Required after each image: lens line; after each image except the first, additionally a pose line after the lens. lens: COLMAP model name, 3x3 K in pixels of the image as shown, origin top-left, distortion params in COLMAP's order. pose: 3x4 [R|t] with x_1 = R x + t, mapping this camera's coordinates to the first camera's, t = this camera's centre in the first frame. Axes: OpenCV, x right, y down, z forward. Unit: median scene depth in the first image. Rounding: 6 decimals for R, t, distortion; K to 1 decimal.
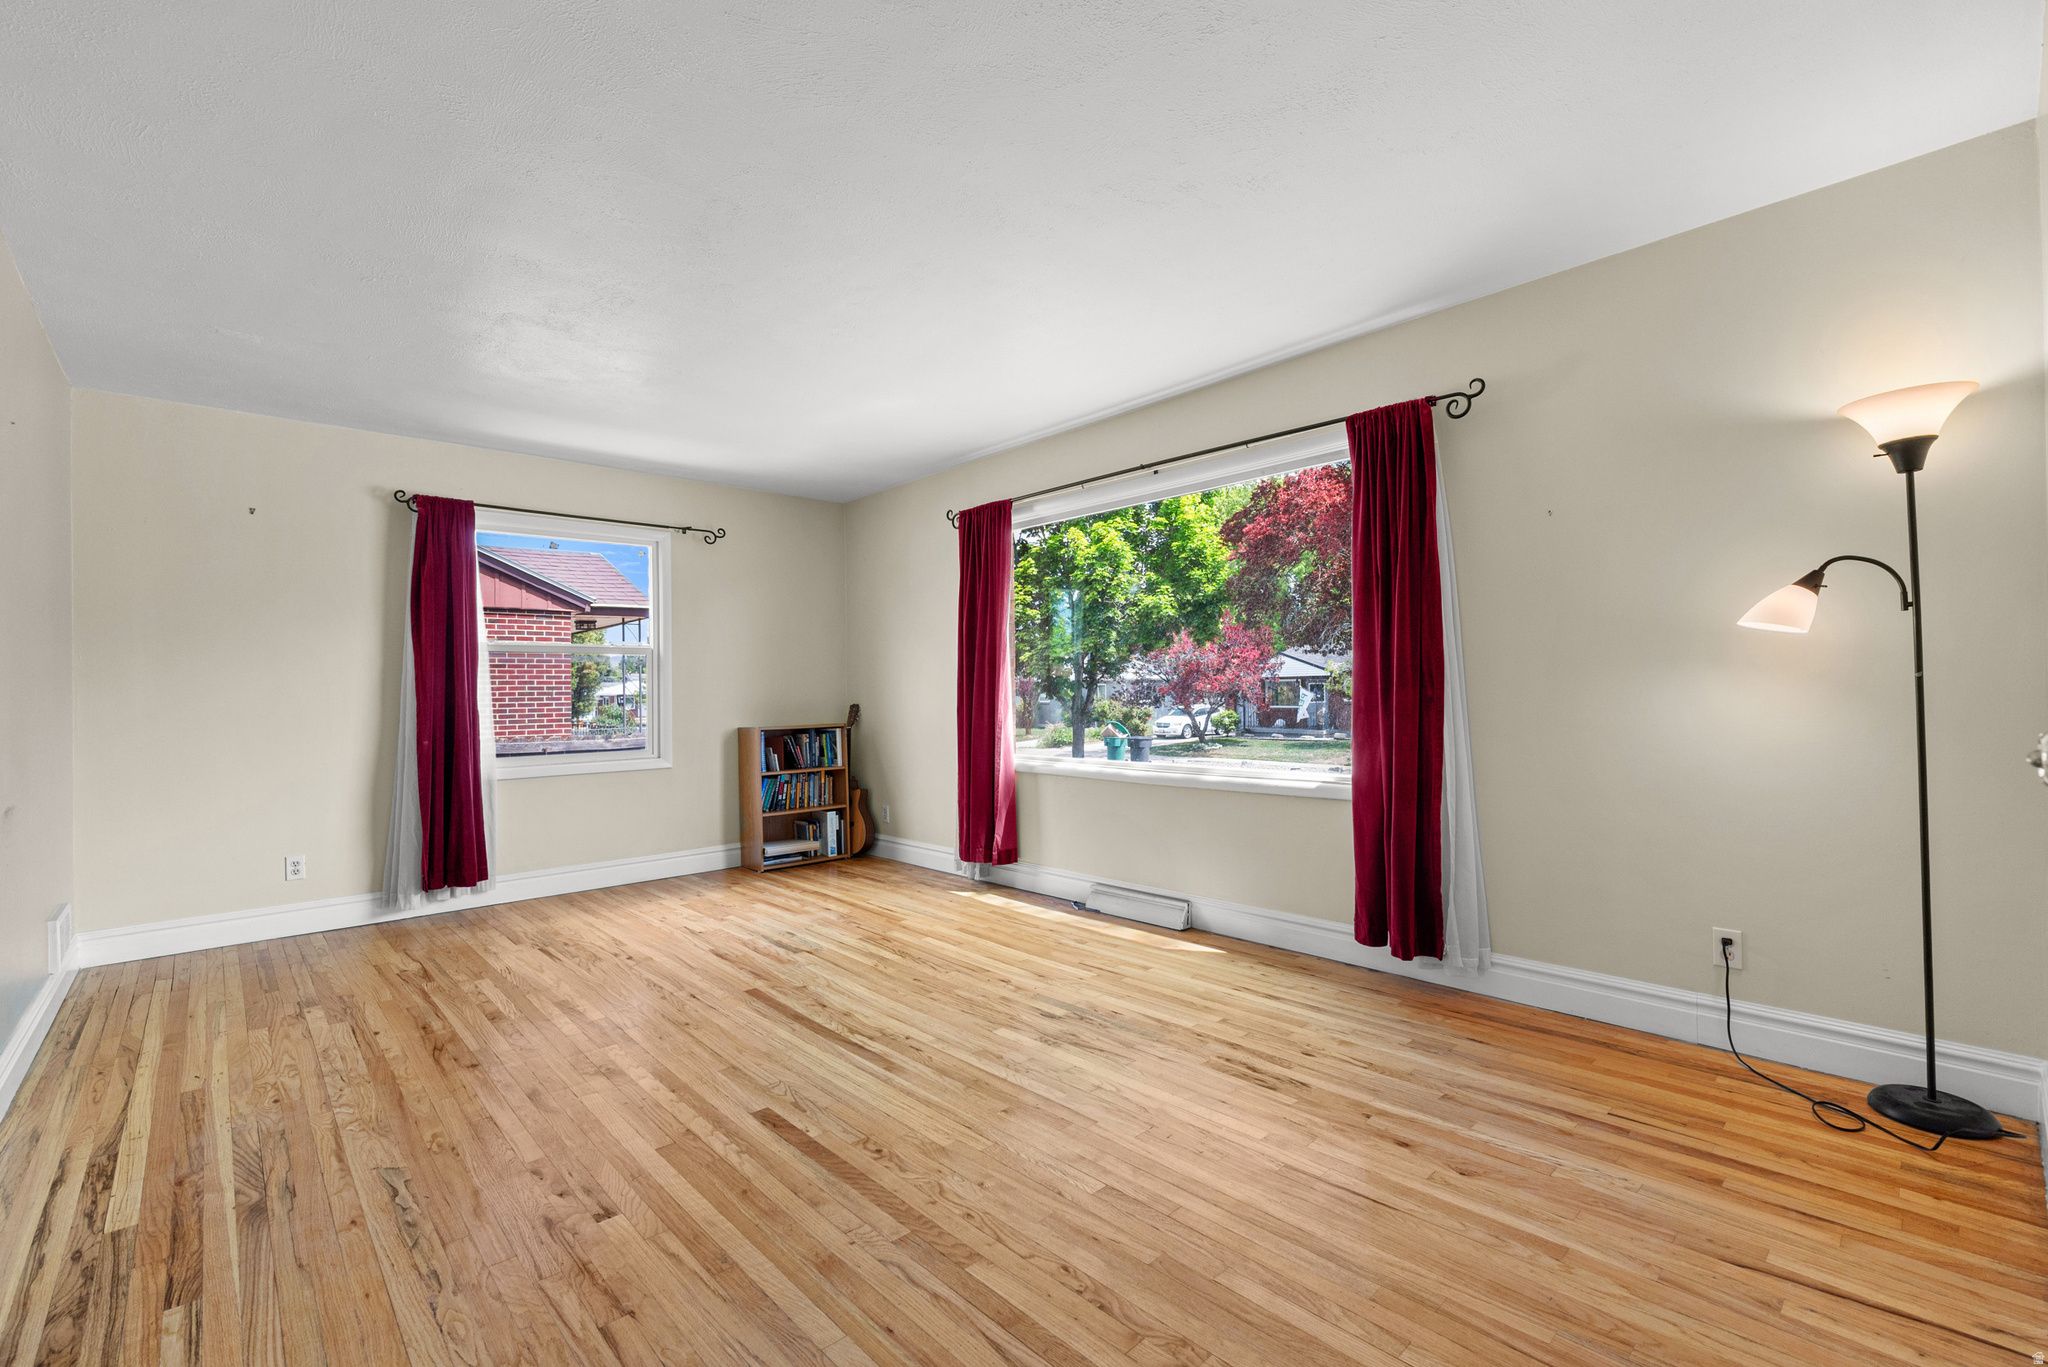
lens RADIAL K [[869.0, 0, 1038.5], [0, 869.0, 675.4], [0, 0, 1]] dist [-0.000500, -0.000489]
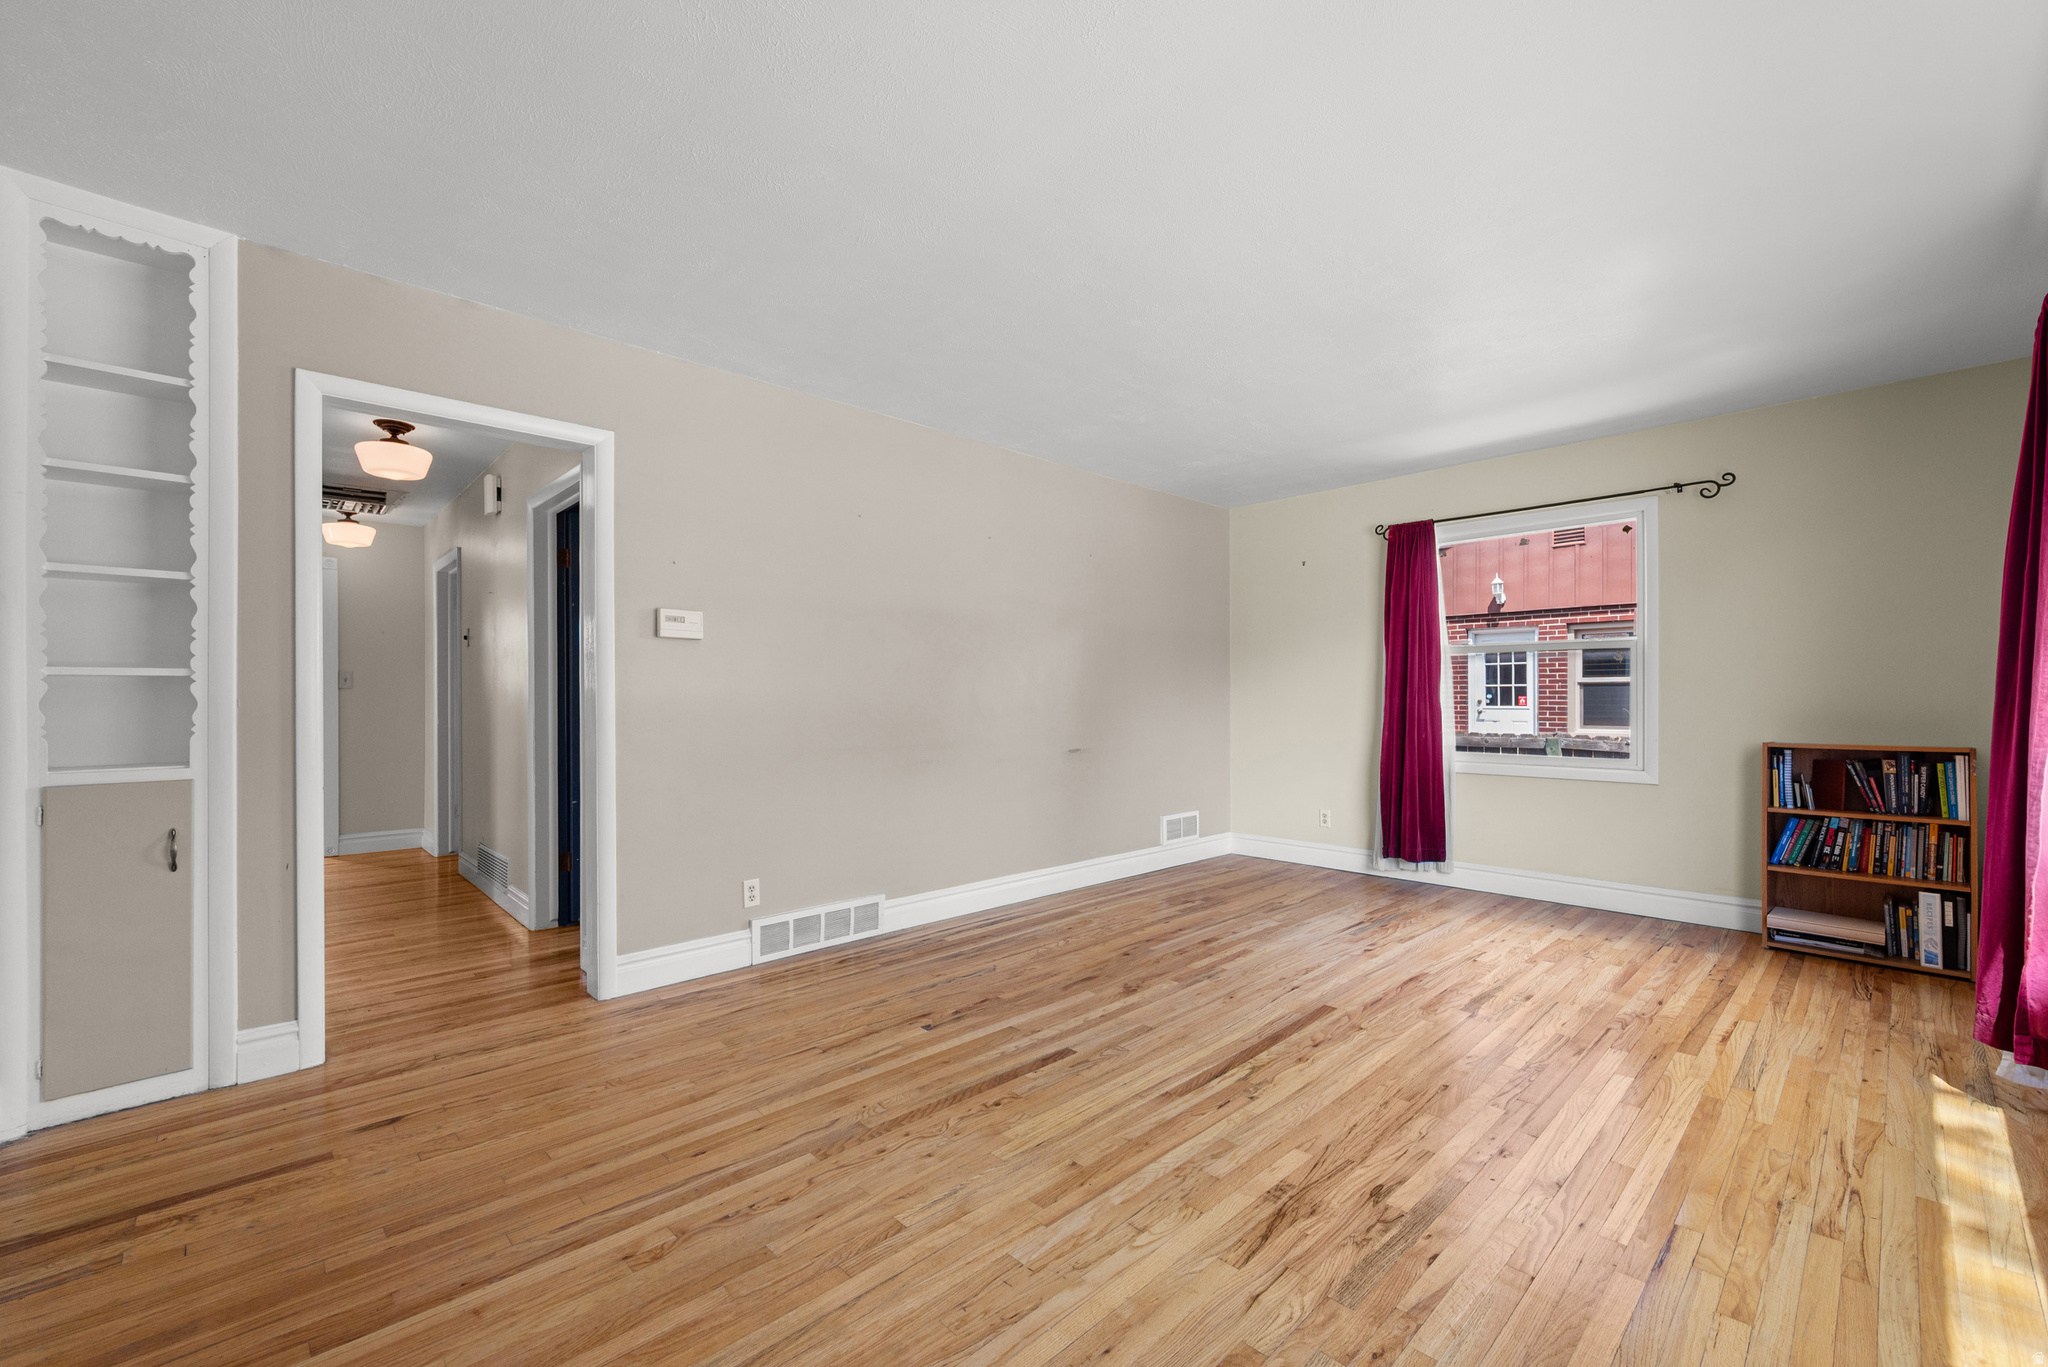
lens RADIAL K [[831.4, 0, 1040.0], [0, 831.4, 697.1], [0, 0, 1]] dist [0.001722, 0.000045]
pose [[0.025600, 0.014802, -0.999563, 0.620968], [0.021023, 0.999661, 0.015342, -0.000693], [0.999451, -0.021407, 0.025280, 0.719139]]
